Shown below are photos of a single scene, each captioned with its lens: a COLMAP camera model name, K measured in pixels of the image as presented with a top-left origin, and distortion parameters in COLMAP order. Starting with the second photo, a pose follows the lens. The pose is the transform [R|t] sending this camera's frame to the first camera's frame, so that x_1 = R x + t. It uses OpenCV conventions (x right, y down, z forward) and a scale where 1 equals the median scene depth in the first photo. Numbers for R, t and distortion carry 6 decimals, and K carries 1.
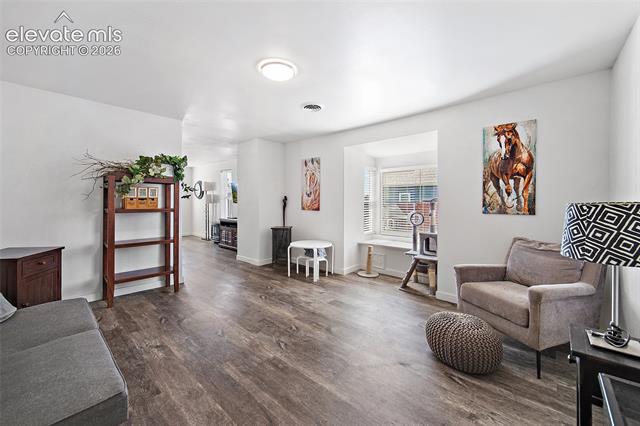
lens RADIAL K [[255.2, 0, 321.7], [0, 255.2, 209.8], [0, 0, 1]] dist [-0.000762, -0.000296]
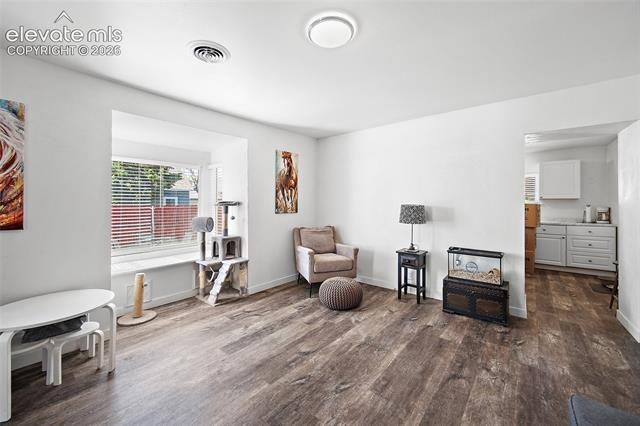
lens RADIAL K [[255.2, 0, 318.1], [0, 255.2, 207.4], [0, 0, 1]] dist [-0.000762, -0.000296]
pose [[-0.034762, -0.018551, 0.999223, -0.764091], [0.034549, 0.999208, 0.019753, -0.040052], [-0.998798, 0.035208, -0.034094, 0.887762]]
